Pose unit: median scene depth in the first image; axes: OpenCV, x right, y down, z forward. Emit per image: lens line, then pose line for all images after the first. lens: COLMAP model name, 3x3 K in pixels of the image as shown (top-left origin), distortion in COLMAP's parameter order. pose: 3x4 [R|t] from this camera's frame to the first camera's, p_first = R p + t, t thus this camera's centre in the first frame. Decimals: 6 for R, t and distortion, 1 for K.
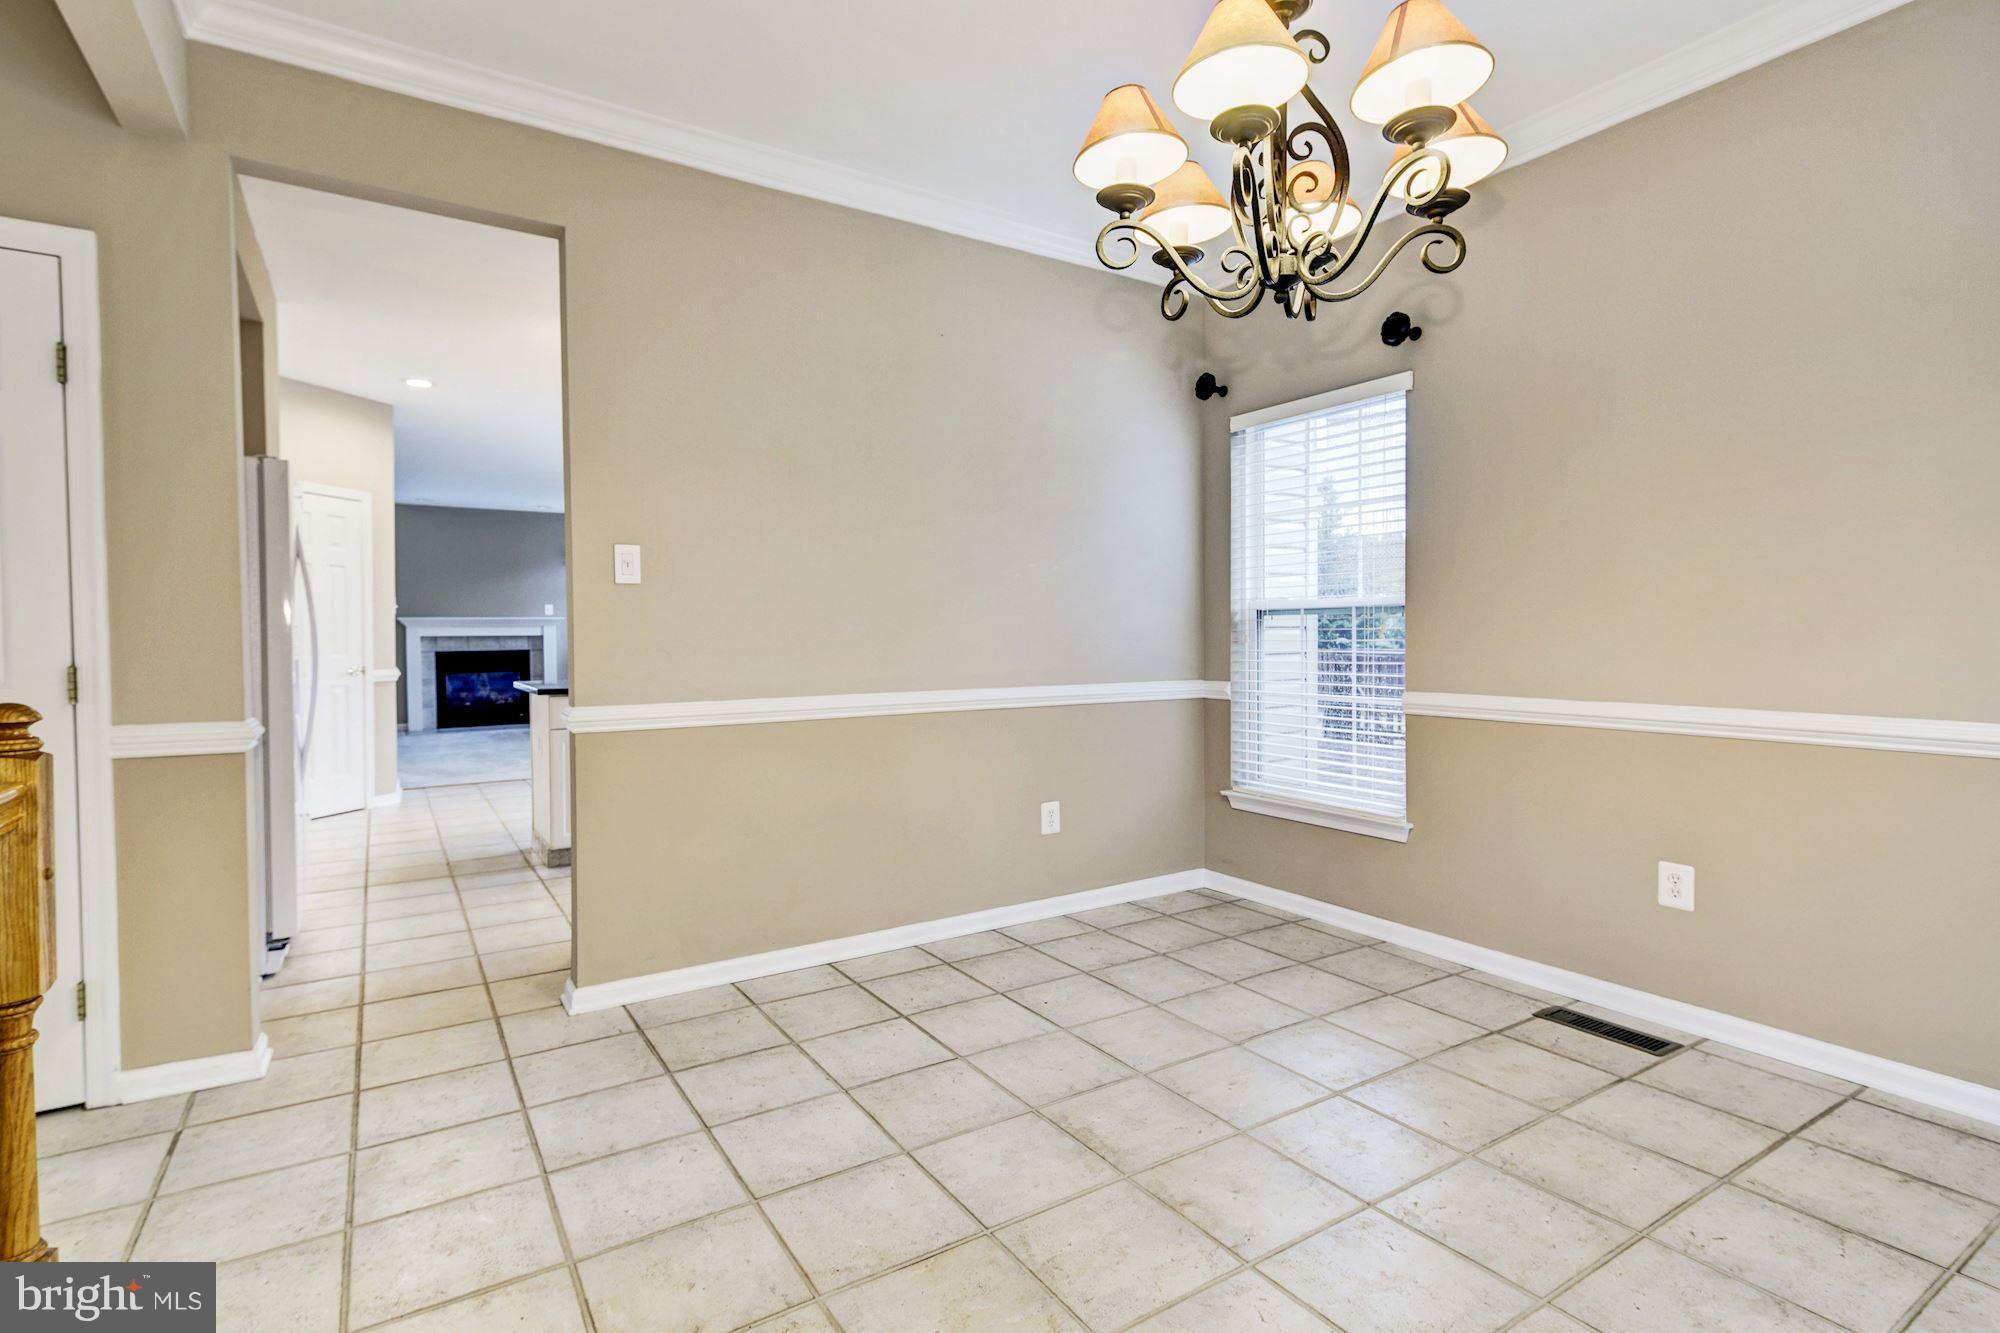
lens RADIAL K [[968.5, 0, 998.6], [0, 968.5, 656.7], [0, 0, 1]] dist [0.020476, -0.001104]
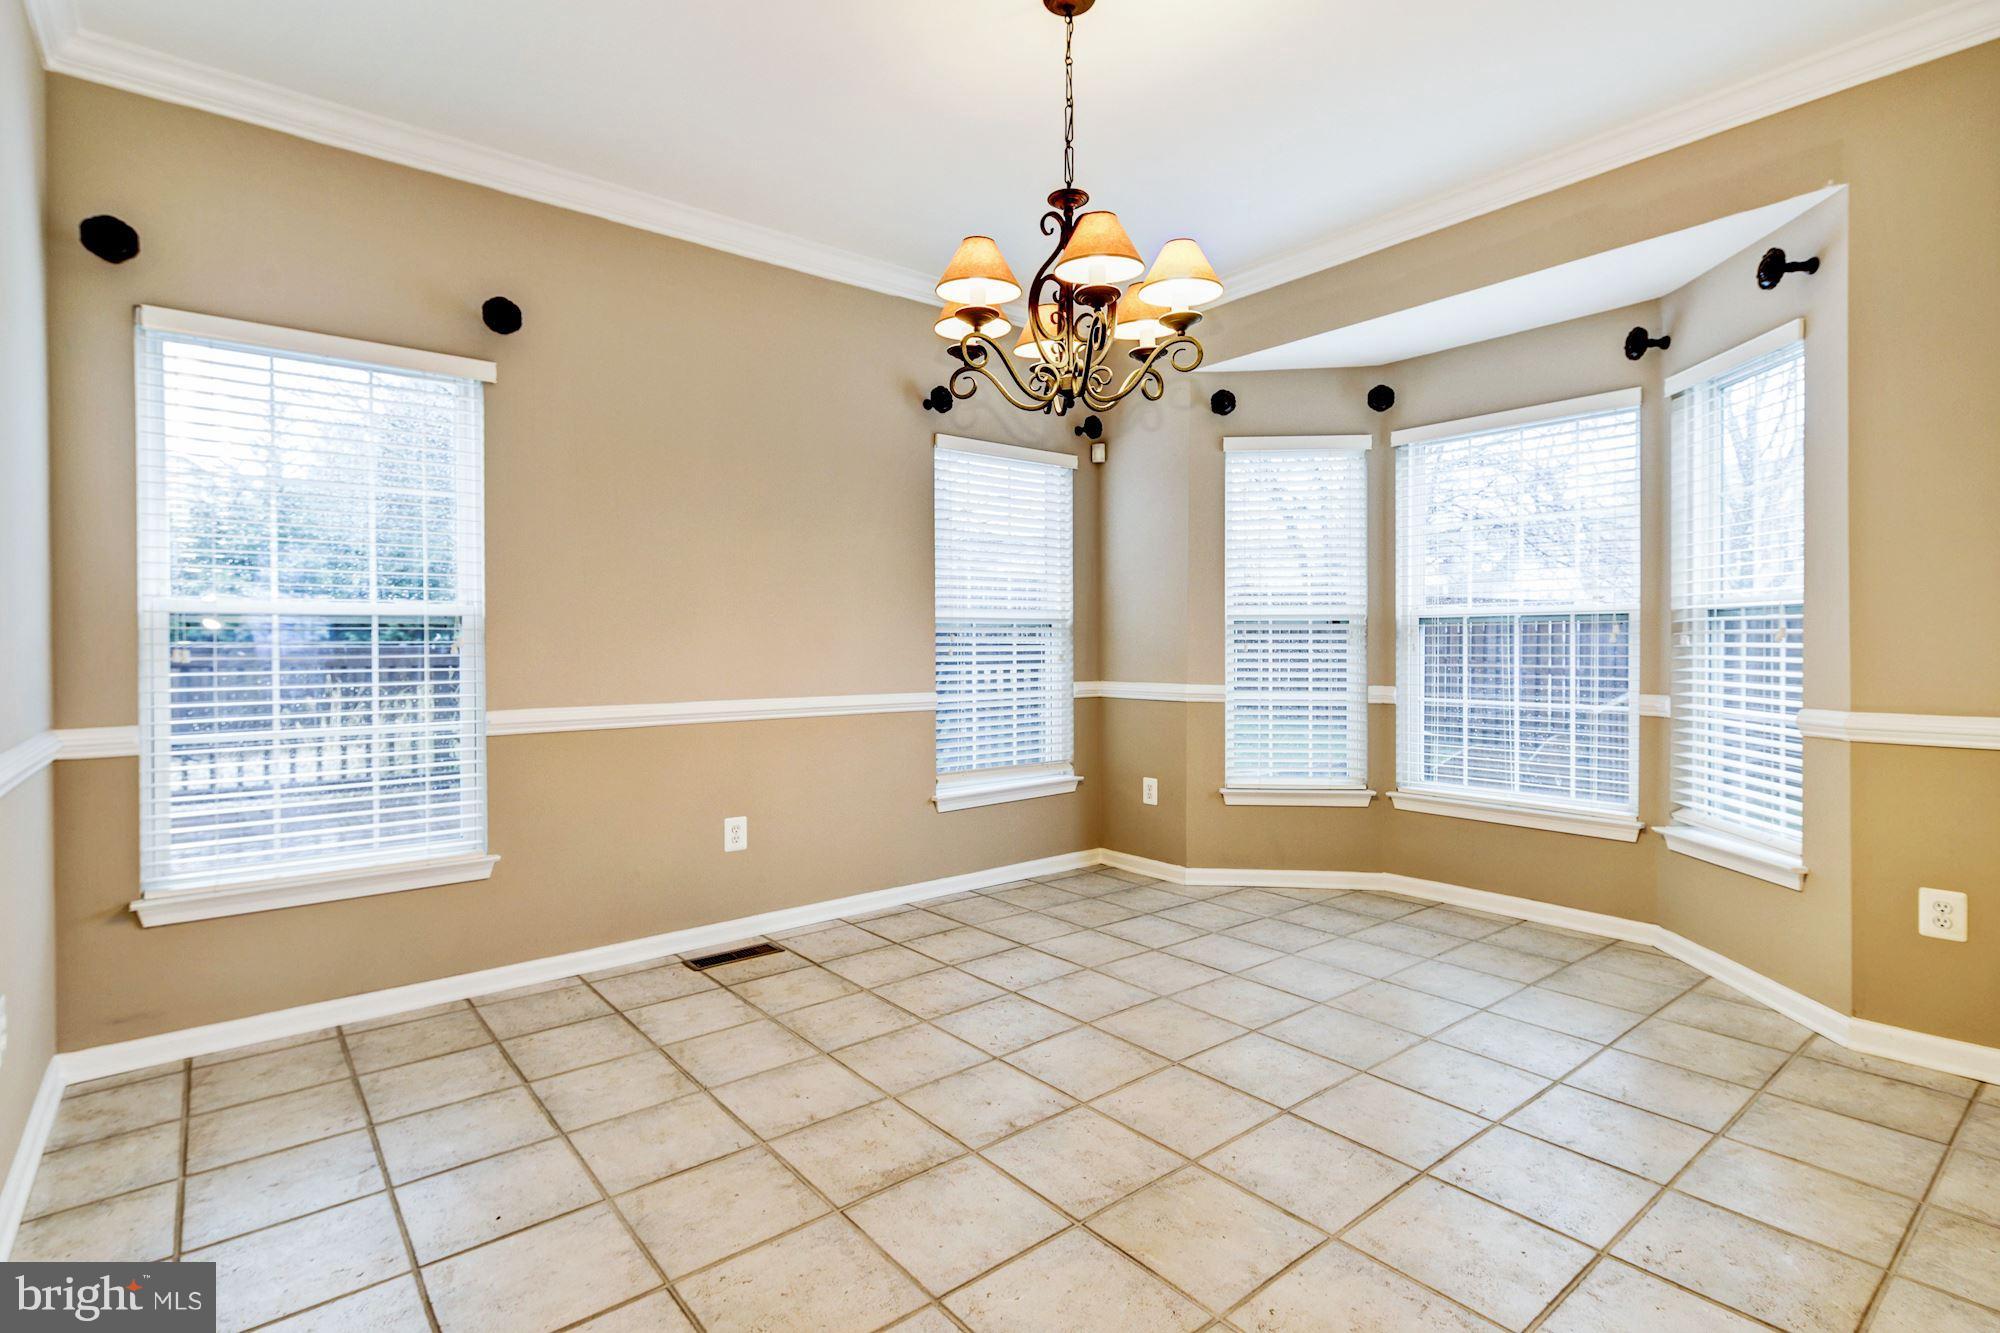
lens RADIAL K [[968.5, 0, 999.0], [0, 968.5, 659.5], [0, 0, 1]] dist [0.020476, -0.001104]
pose [[-0.110485, -0.012618, 0.993798, -0.668201], [0.028566, 0.999466, 0.015866, -0.016915], [-0.993467, 0.030142, -0.110065, 0.772390]]
